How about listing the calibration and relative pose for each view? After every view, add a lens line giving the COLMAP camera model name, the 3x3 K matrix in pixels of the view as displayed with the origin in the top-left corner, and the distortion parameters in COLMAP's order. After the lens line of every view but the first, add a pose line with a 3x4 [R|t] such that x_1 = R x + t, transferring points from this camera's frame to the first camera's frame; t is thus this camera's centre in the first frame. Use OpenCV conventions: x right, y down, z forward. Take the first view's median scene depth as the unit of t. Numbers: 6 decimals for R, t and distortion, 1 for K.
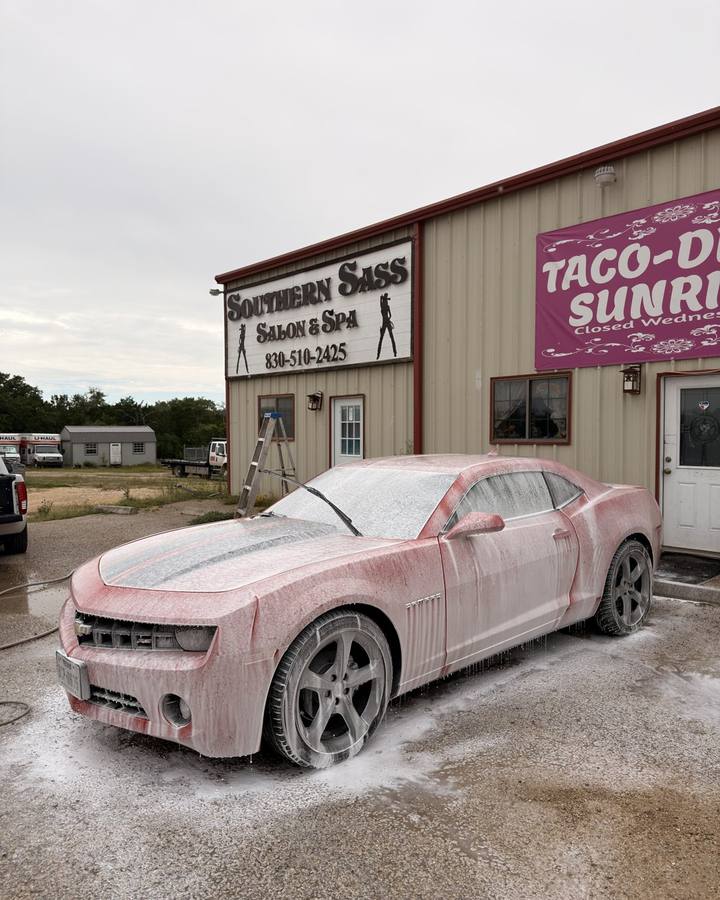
lens RADIAL K [[654.5, 0, 396.8], [0, 654.5, 449.6], [0, 0, 1]] dist [0.095482, -0.149206]
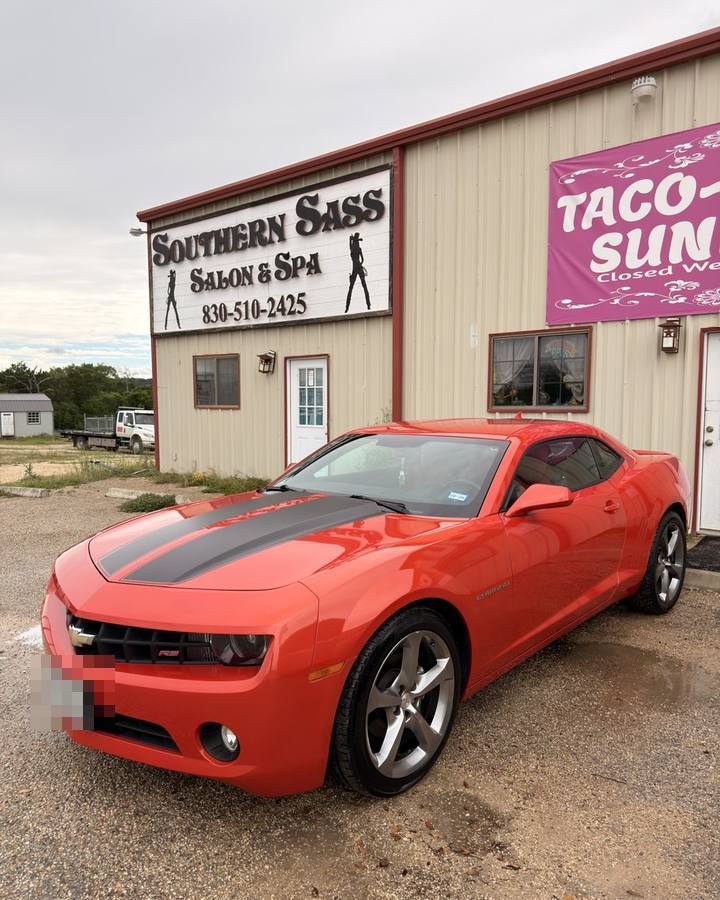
lens RADIAL K [[654.5, 0, 396.8], [0, 654.5, 449.6], [0, 0, 1]] dist [0.095482, -0.149206]
pose [[0.991367, -0.007816, 0.130881, -0.076382], [0.001817, 0.998945, 0.045890, 0.000508], [-0.131102, -0.045256, 0.990335, 0.140549]]
